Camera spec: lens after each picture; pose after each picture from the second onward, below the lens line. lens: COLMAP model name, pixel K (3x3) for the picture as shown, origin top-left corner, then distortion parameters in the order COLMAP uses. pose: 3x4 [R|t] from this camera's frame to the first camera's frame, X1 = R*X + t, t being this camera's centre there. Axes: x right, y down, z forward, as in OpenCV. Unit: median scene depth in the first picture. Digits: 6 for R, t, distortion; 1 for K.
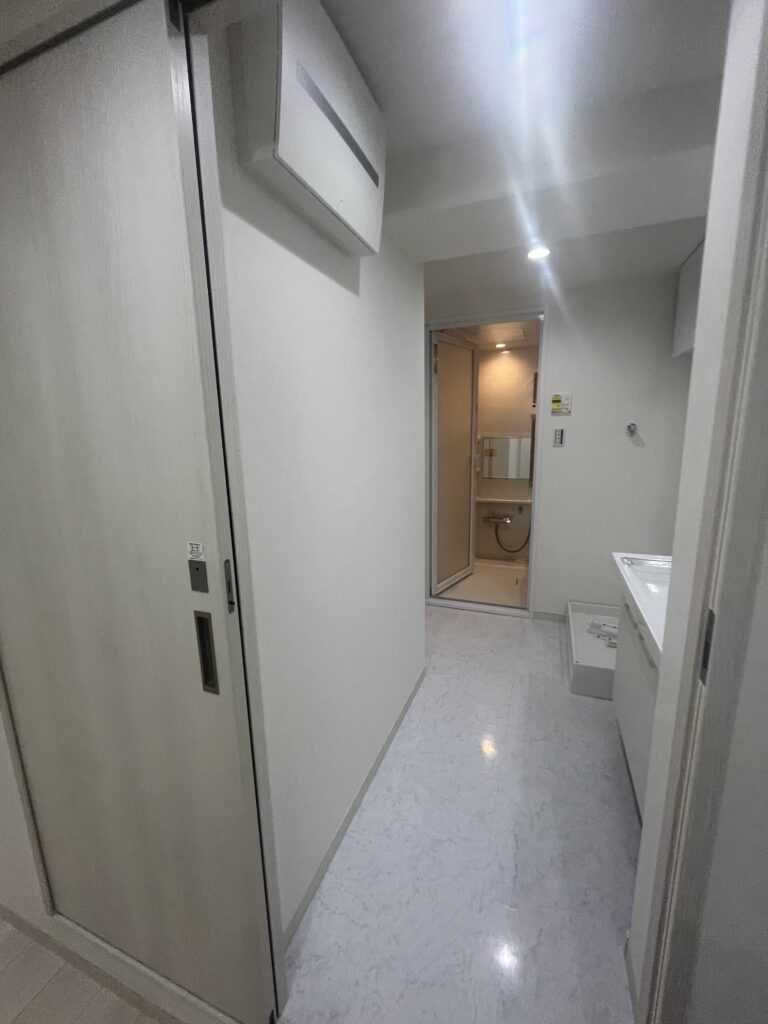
lens RADIAL K [[419.0, 0, 385.5], [0, 419.0, 508.0], [0, 0, 1]] dist [0.003030, 0.000044]
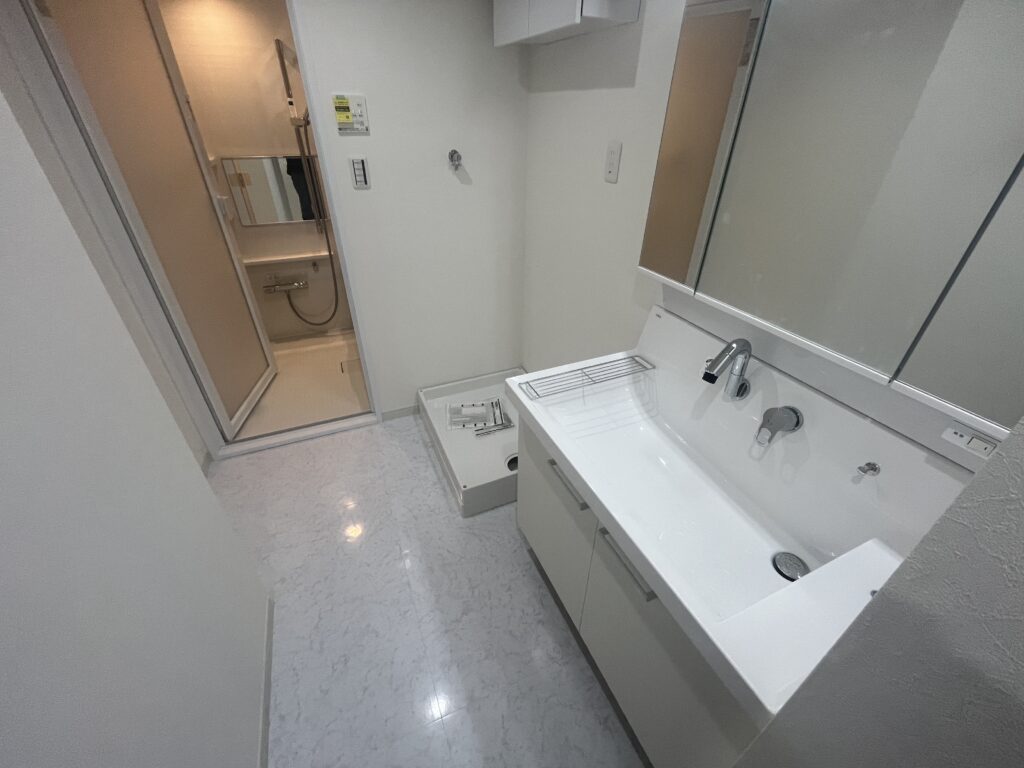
lens RADIAL K [[419.0, 0, 513.4], [0, 419.0, 379.2], [0, 0, 1]] dist [0.003030, 0.000044]
pose [[0.709155, -0.353031, 0.610301, 0.070062], [0.108135, 0.909830, 0.400645, -0.106077], [-0.696710, -0.218125, 0.683386, 0.304325]]
